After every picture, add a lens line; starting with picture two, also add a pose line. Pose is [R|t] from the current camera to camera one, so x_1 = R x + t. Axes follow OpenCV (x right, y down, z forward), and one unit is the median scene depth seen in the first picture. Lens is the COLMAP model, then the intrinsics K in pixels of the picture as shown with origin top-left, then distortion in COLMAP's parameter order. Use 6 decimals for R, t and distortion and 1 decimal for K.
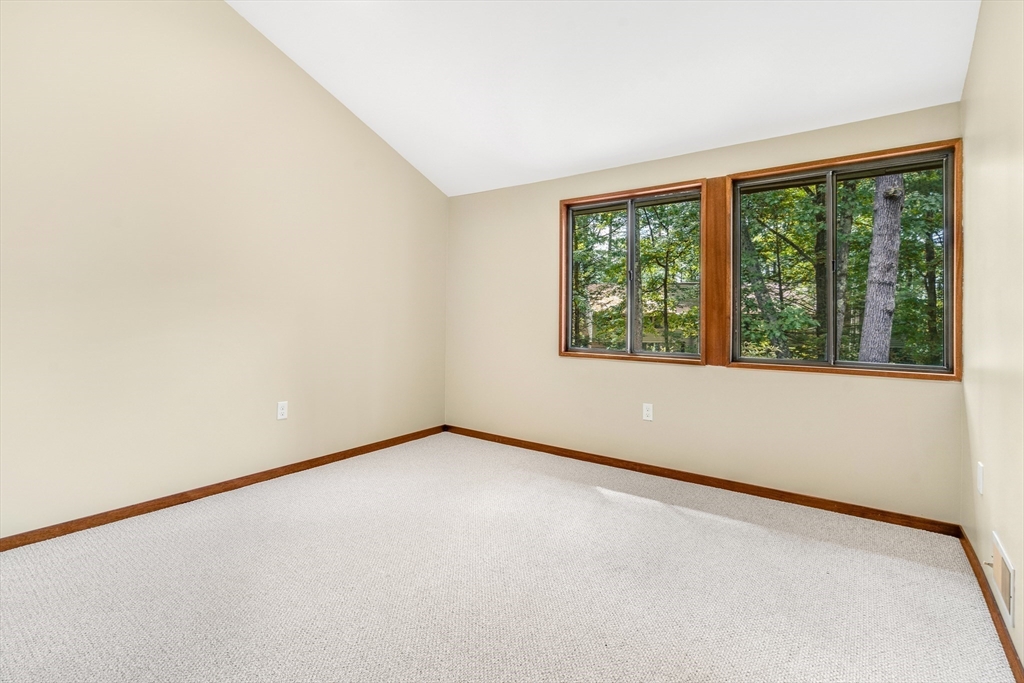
lens RADIAL K [[798.8, 0, 512.0], [0, 798.8, 321.3], [0, 0, 1]] dist [-0.000667, 0.000856]
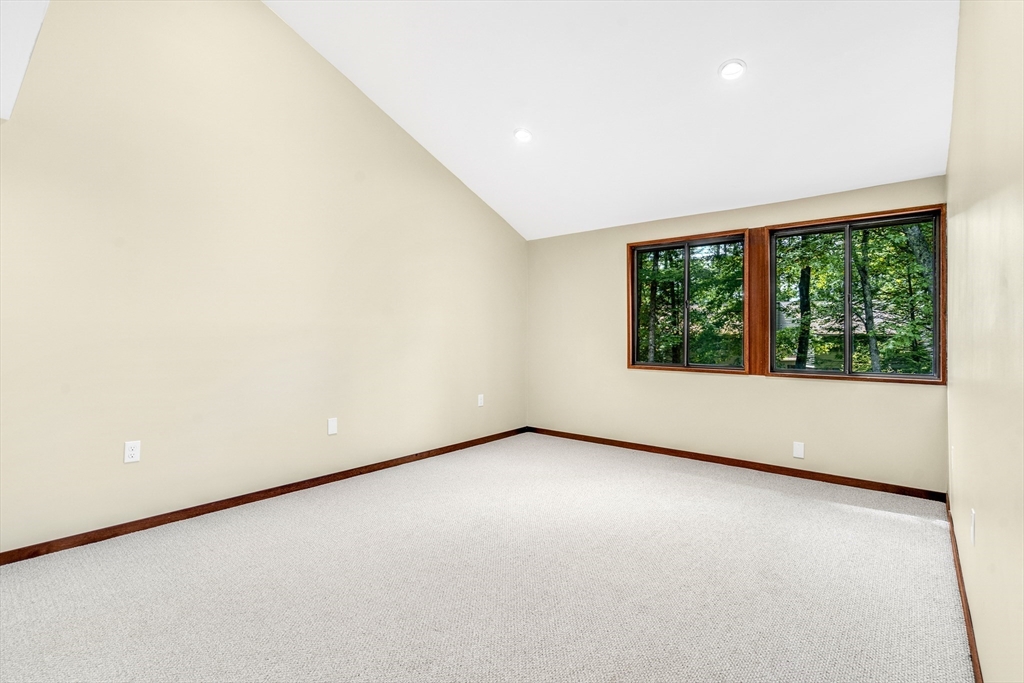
lens RADIAL K [[470.7, 0, 512.0], [0, 470.7, 341.5], [0, 0, 1]] dist [-0.000875, -0.000052]
pose [[0.980037, -0.004729, 0.198759, -0.289732], [0.003813, 0.999980, 0.004991, -0.004212], [-0.198779, -0.004133, 0.980036, 0.355041]]
